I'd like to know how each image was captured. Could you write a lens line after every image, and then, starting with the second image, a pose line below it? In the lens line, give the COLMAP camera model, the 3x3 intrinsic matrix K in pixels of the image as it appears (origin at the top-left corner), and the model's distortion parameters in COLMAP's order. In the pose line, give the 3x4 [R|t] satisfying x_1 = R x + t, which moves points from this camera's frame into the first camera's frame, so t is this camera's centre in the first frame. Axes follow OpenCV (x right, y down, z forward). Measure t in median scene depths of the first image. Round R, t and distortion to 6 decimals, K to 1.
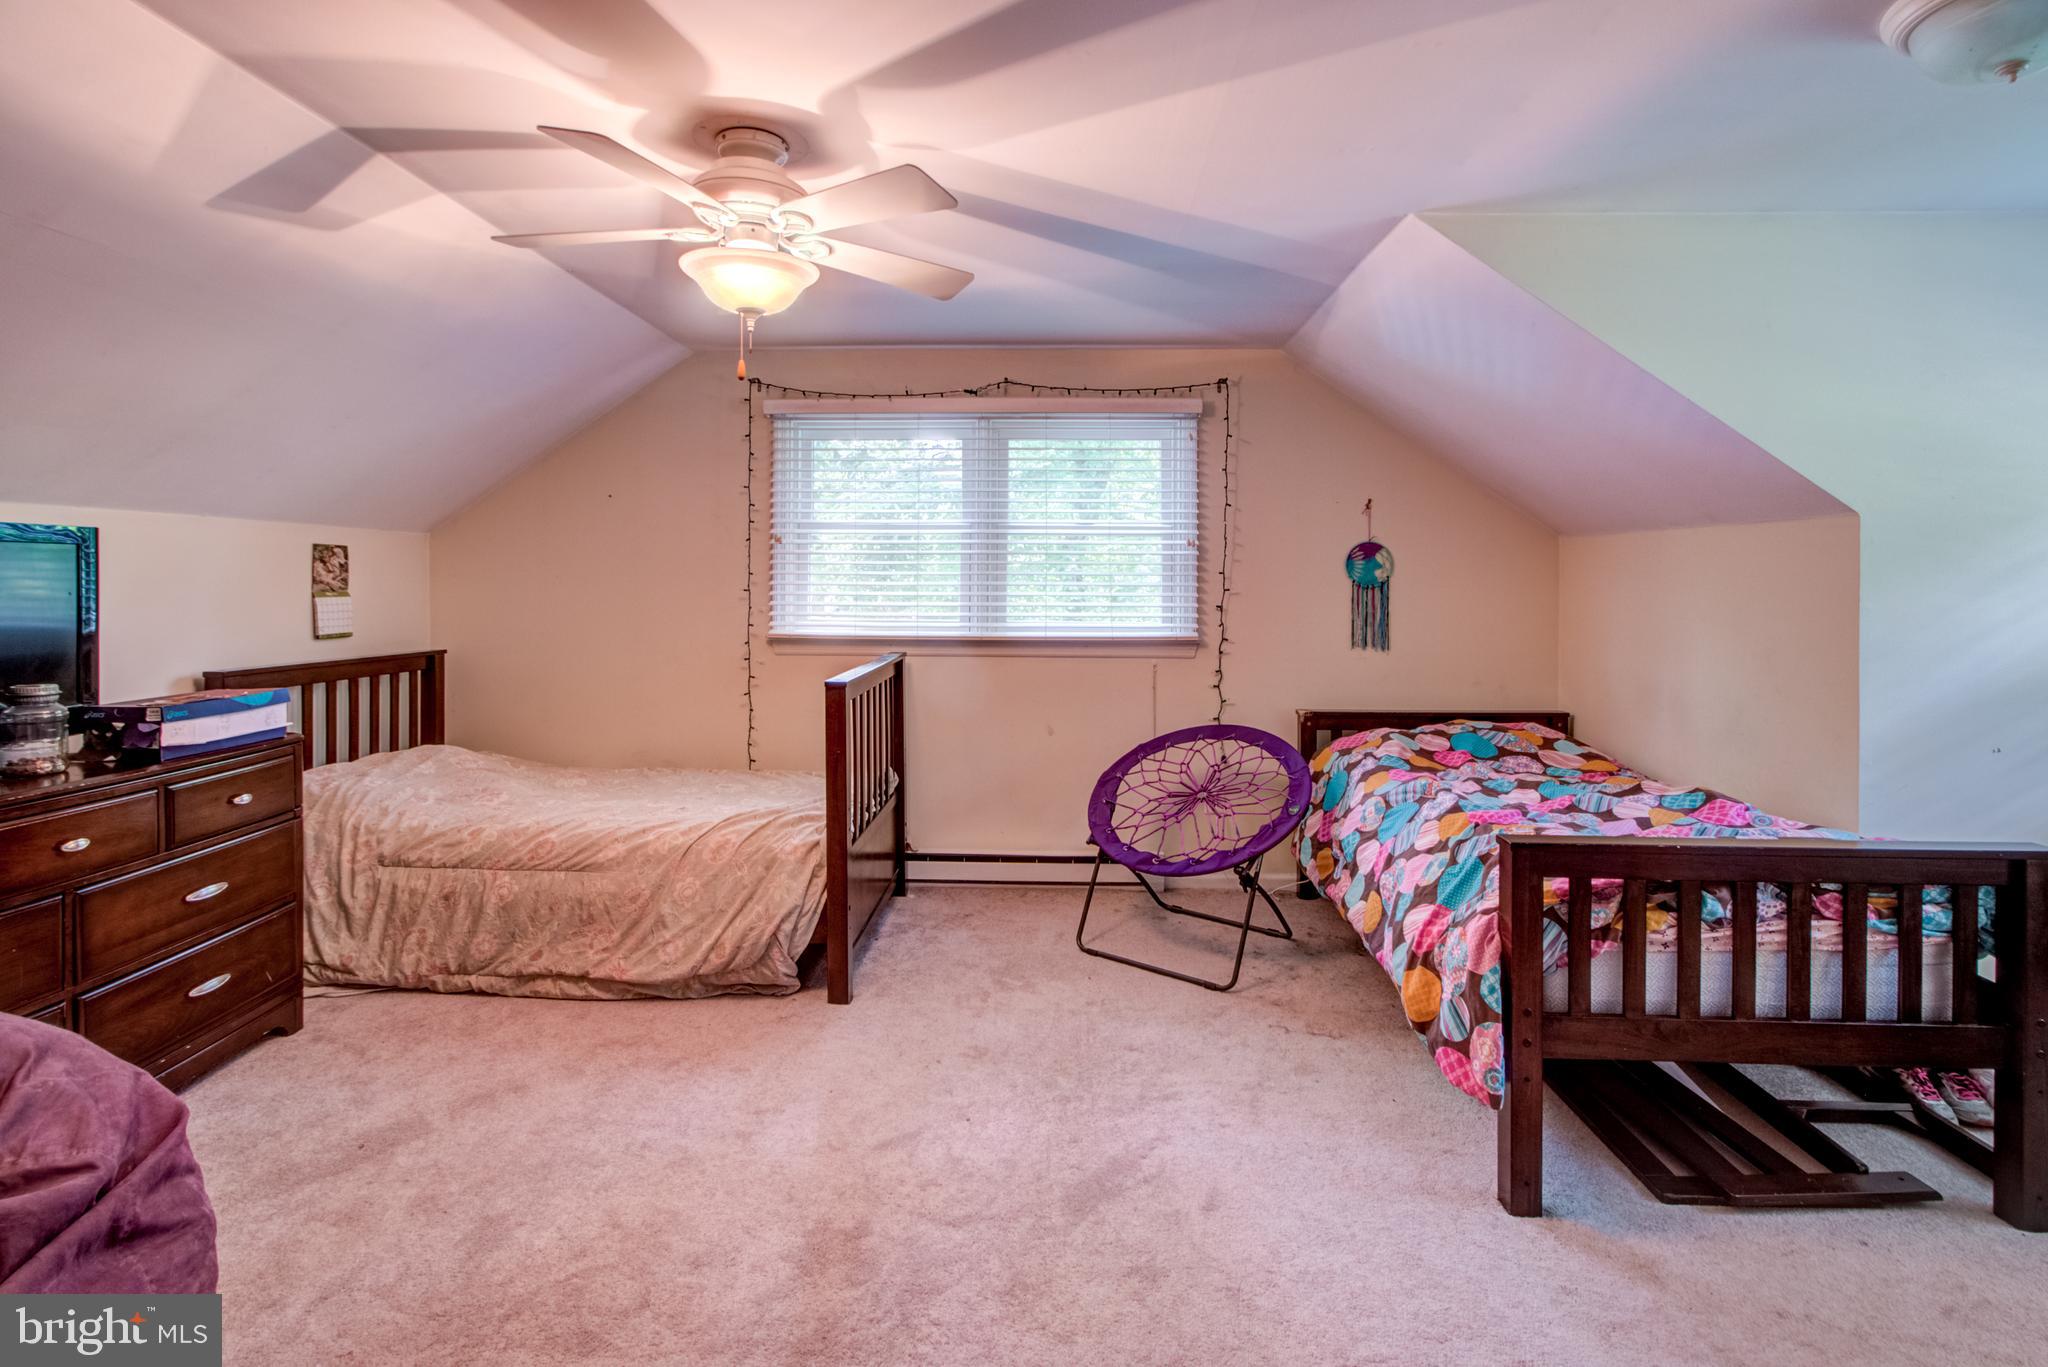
lens RADIAL K [[963.3, 0, 1022.7], [0, 963.3, 616.0], [0, 0, 1]] dist [-0.026299, 0.020345]
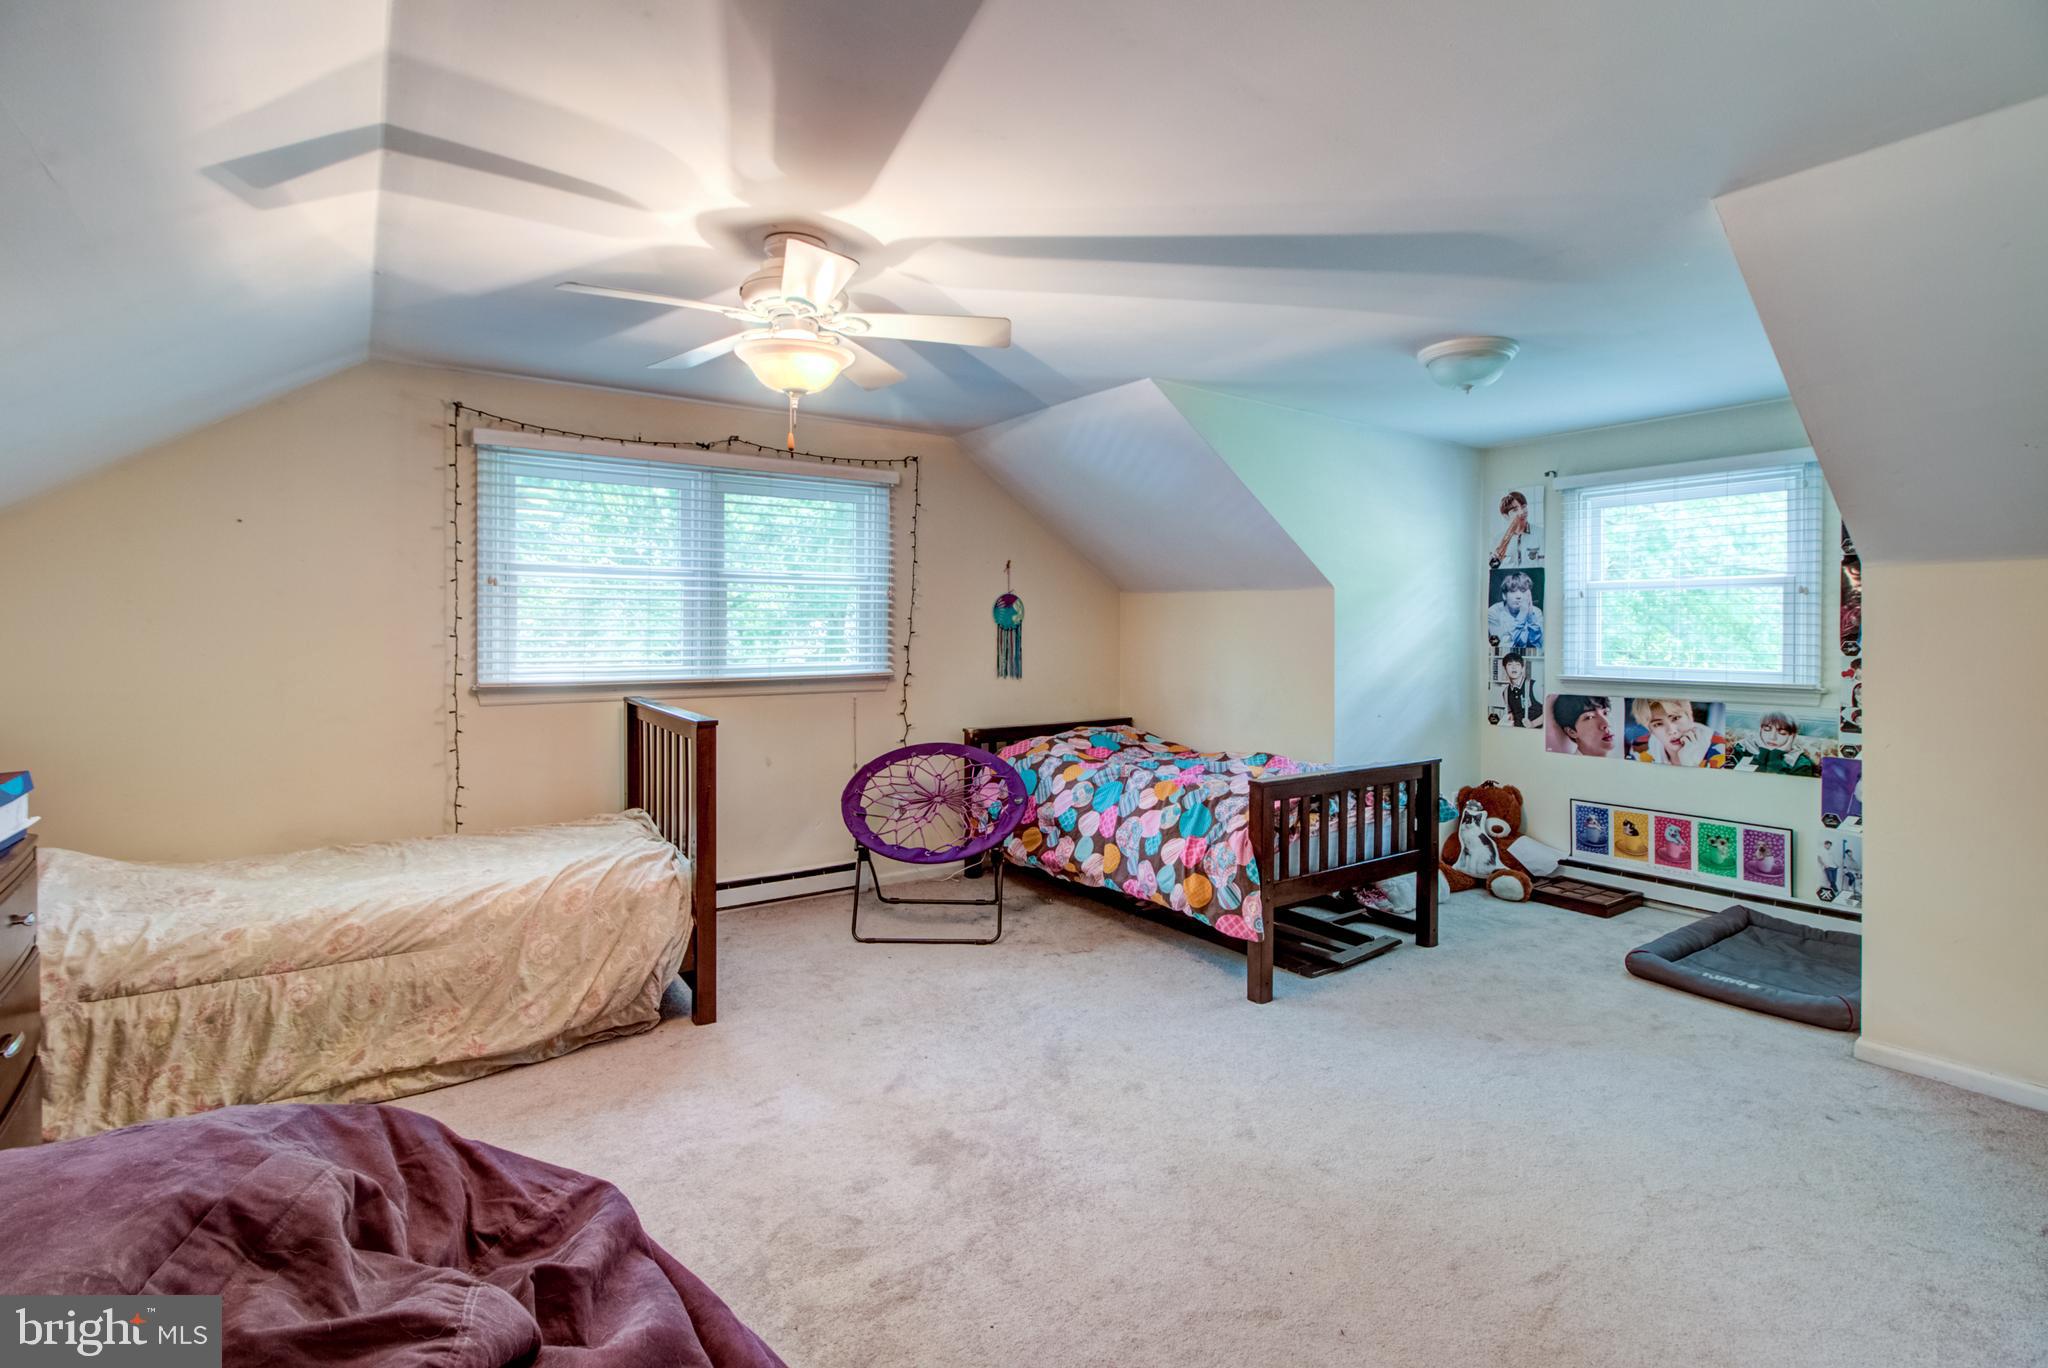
lens RADIAL K [[936.8, 0, 1047.1], [0, 936.8, 672.4], [0, 0, 1]] dist [-0.017006, 0.009307]
pose [[0.797626, -0.031786, 0.602314, -0.503663], [0.022909, 0.999486, 0.022408, 0.000042], [-0.602717, -0.004075, 0.797944, -0.051056]]
